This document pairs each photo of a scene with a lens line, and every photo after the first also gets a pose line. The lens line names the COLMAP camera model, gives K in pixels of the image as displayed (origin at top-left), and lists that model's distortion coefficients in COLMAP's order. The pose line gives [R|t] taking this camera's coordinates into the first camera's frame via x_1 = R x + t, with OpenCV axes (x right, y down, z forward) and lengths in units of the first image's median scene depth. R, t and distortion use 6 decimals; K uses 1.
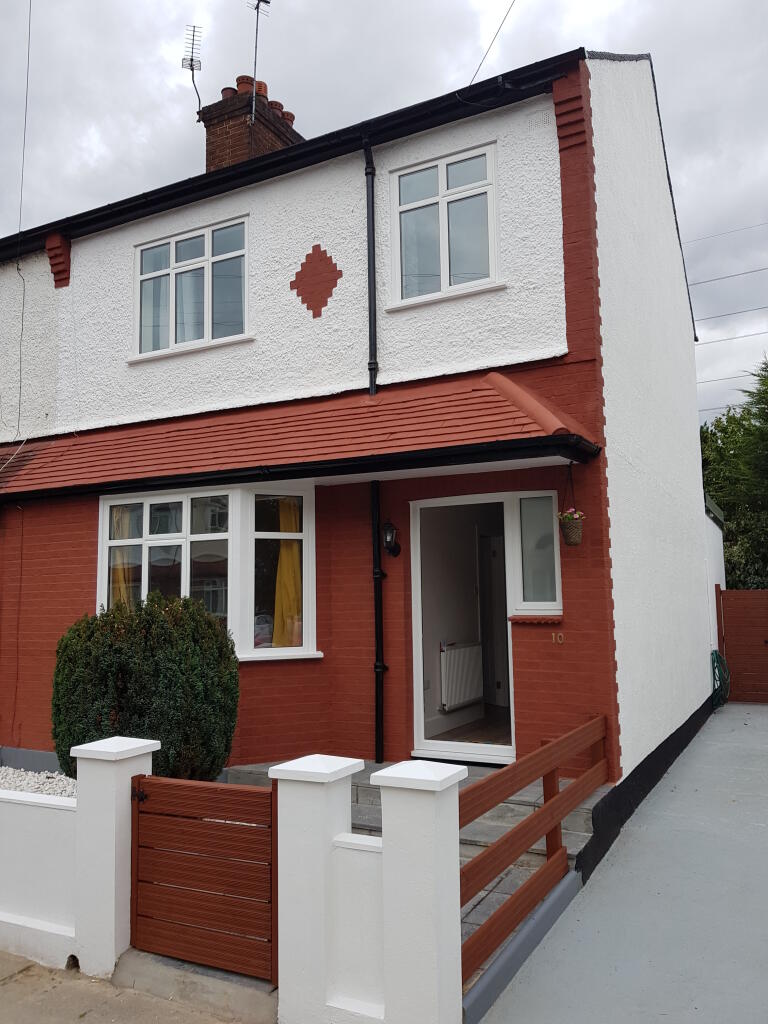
lens RADIAL K [[823.6, 0, 385.5], [0, 823.6, 516.4], [0, 0, 1]] dist [0.029760, -0.083546]
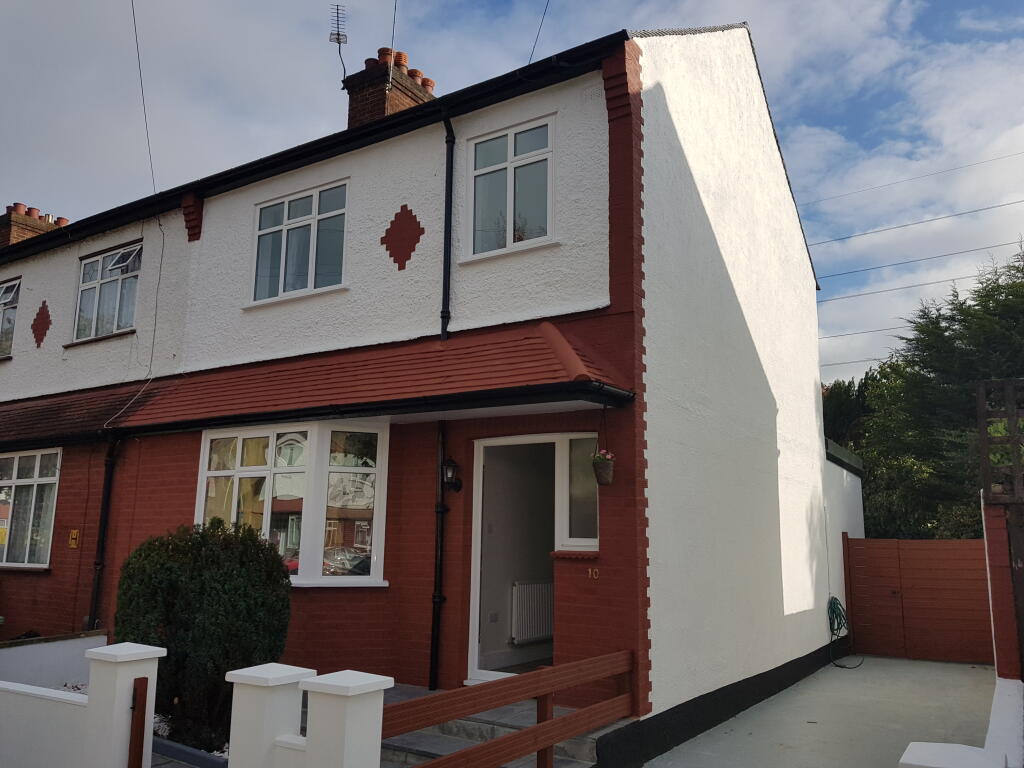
lens RADIAL K [[823.6, 0, 508.7], [0, 823.6, 389.7], [0, 0, 1]] dist [0.029760, -0.083546]
pose [[0.996257, 0.014535, -0.085212, 0.165803], [-0.021413, 0.996535, -0.080369, 0.001086], [0.083748, 0.081893, 0.993116, -0.061476]]
